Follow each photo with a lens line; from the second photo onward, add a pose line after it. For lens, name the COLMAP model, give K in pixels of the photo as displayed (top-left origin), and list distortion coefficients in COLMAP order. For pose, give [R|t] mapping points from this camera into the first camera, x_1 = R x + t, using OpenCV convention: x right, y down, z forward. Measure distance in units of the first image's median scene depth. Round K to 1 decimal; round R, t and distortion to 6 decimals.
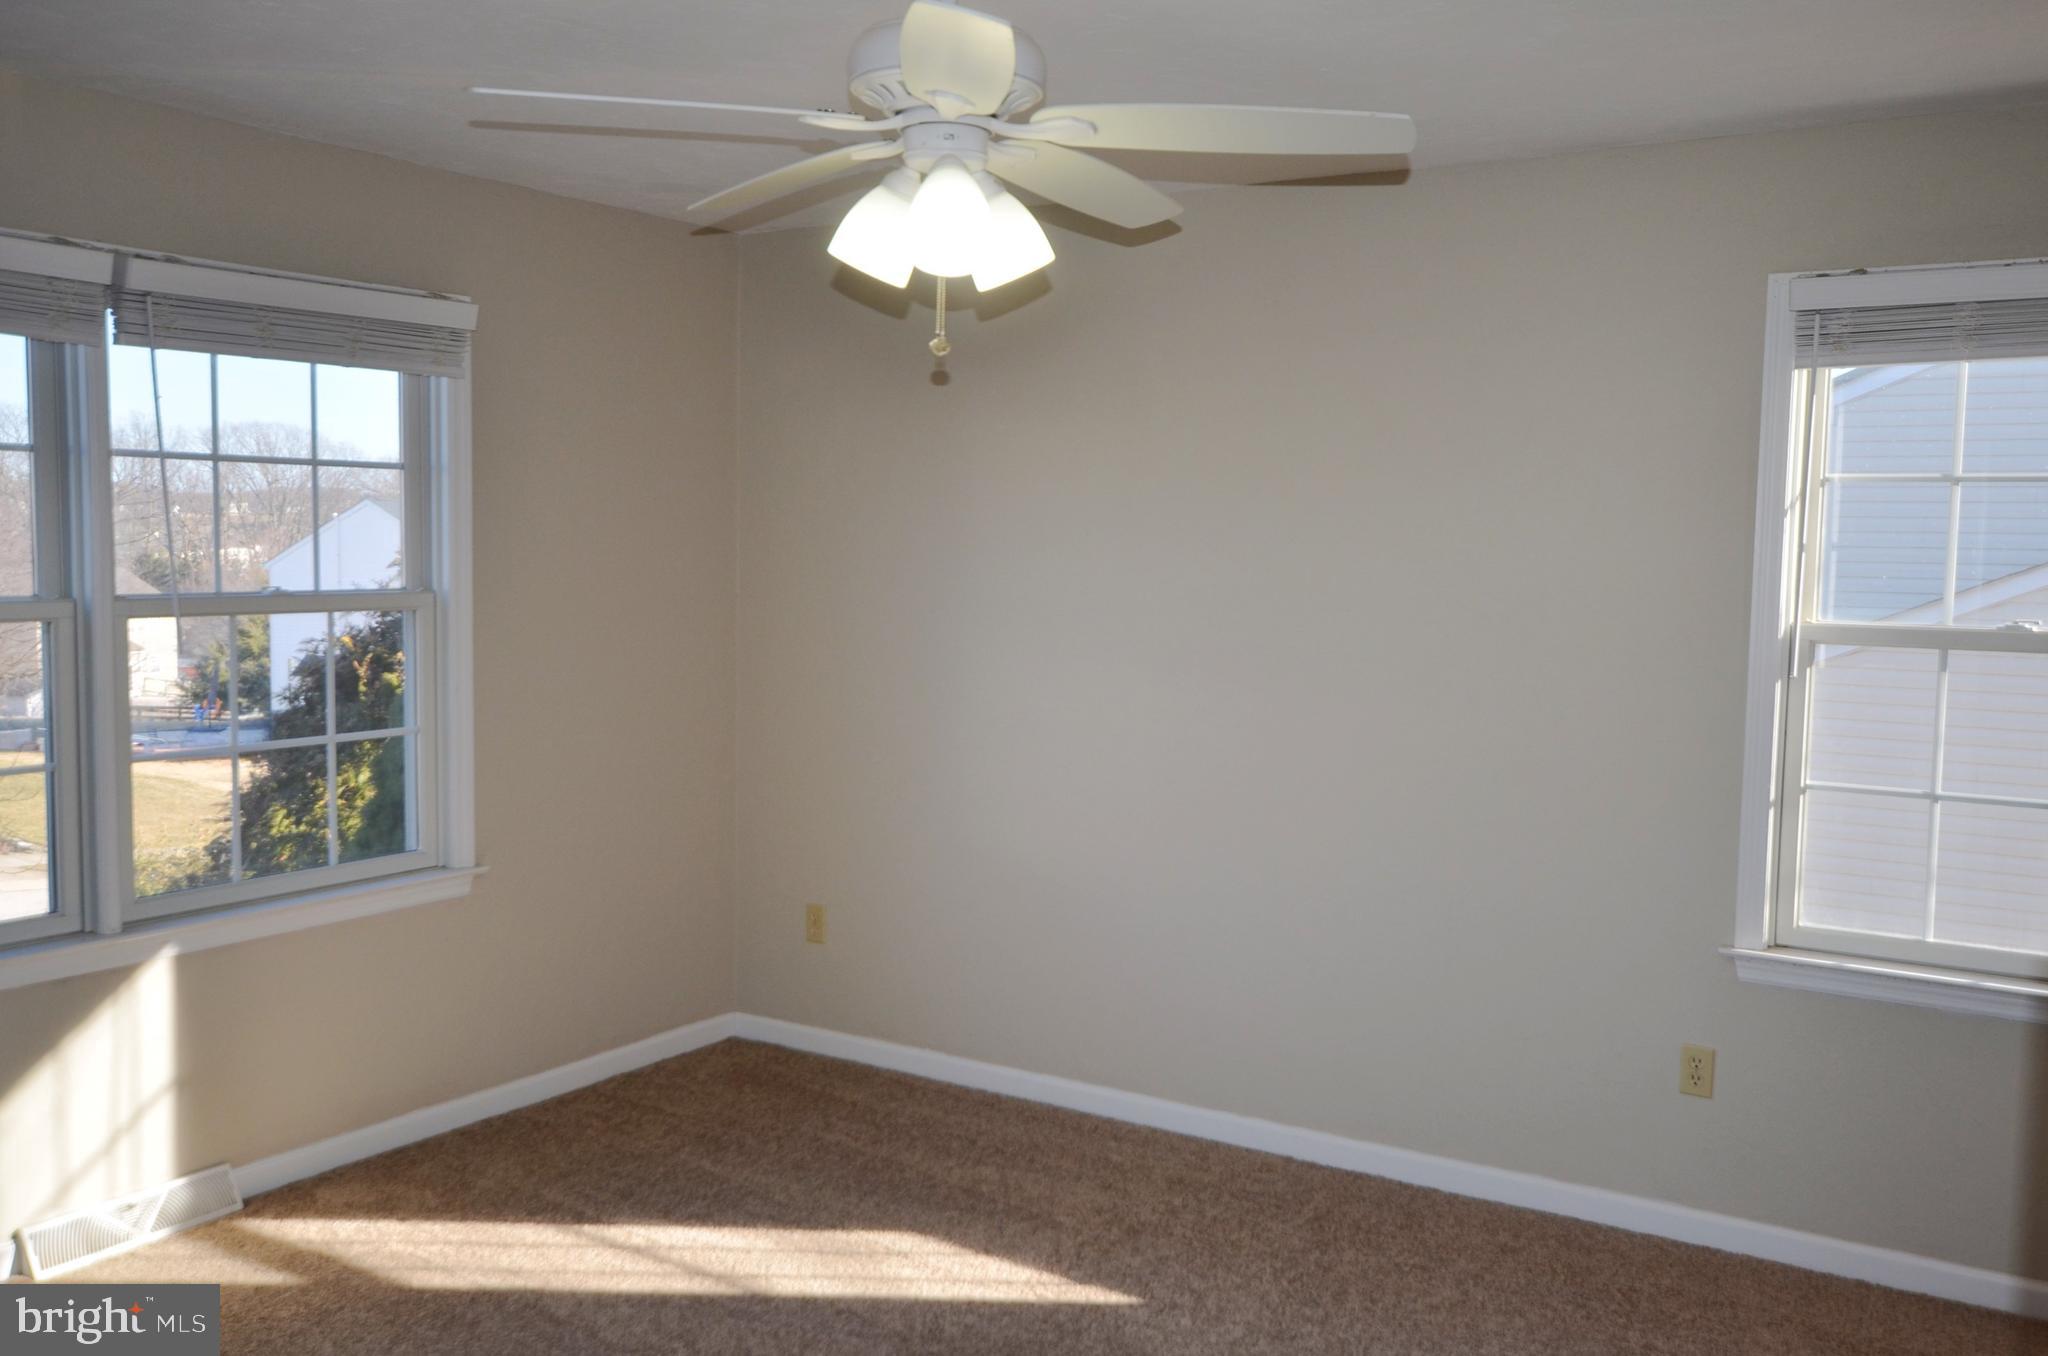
lens RADIAL K [[1780.0, 0, 1024.0], [0, 1780.0, 678.0], [0, 0, 1]] dist [-0.004978, 0.071658]
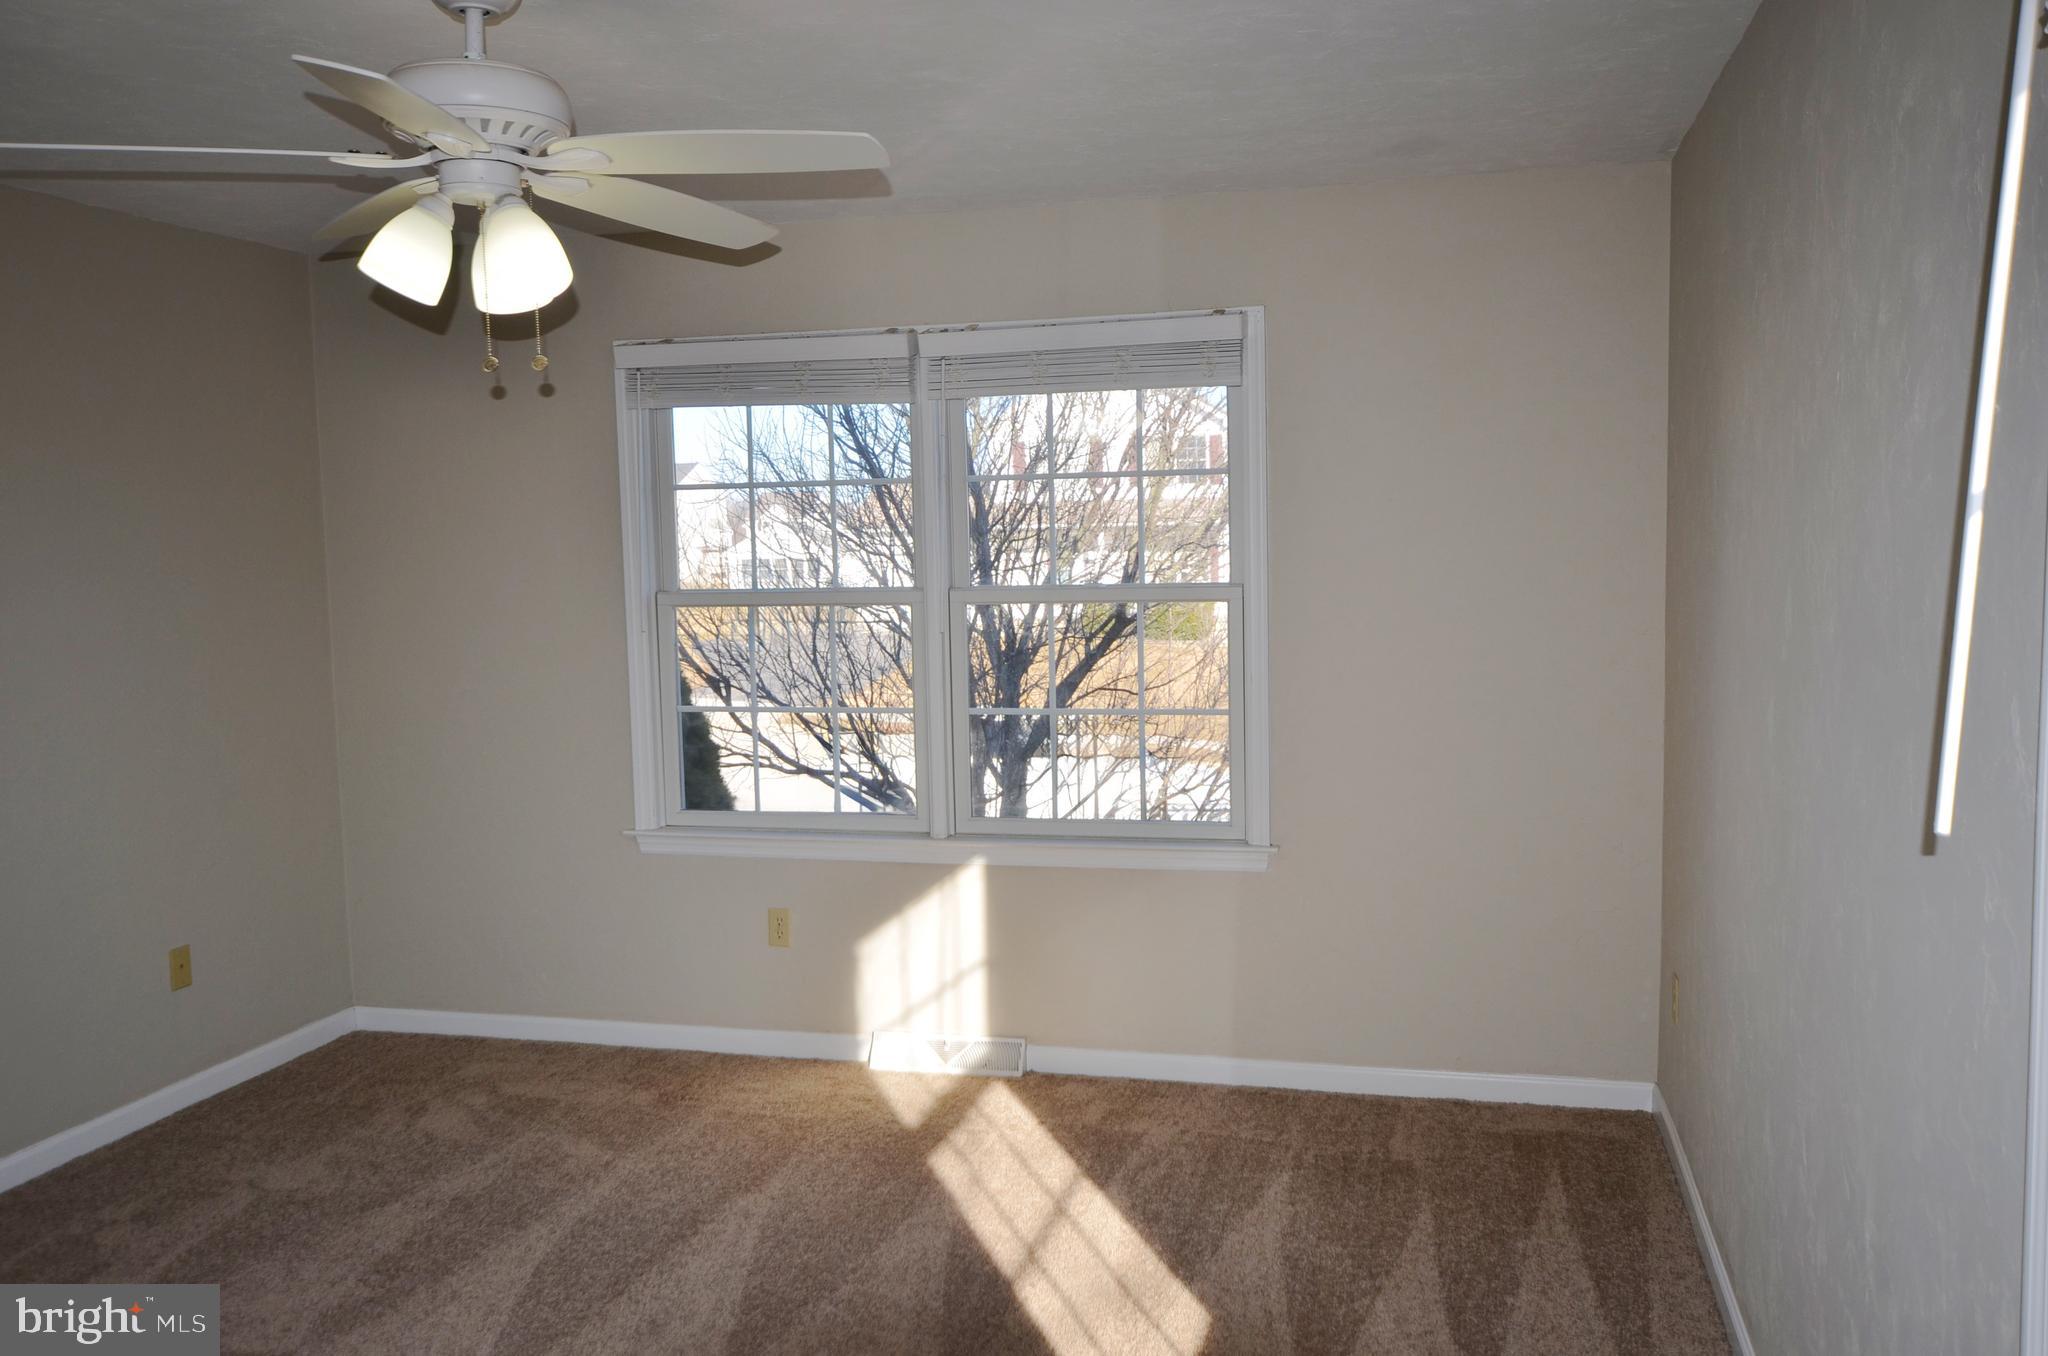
lens RADIAL K [[1656.5, 0, 1034.9], [0, 1656.5, 675.9], [0, 0, 1]] dist [-0.009127, 0.048239]
pose [[0.322022, 0.061630, -0.944724, 0.675129], [-0.052587, 0.997503, 0.047148, -0.040389], [0.945270, 0.034498, 0.324459, 0.650456]]
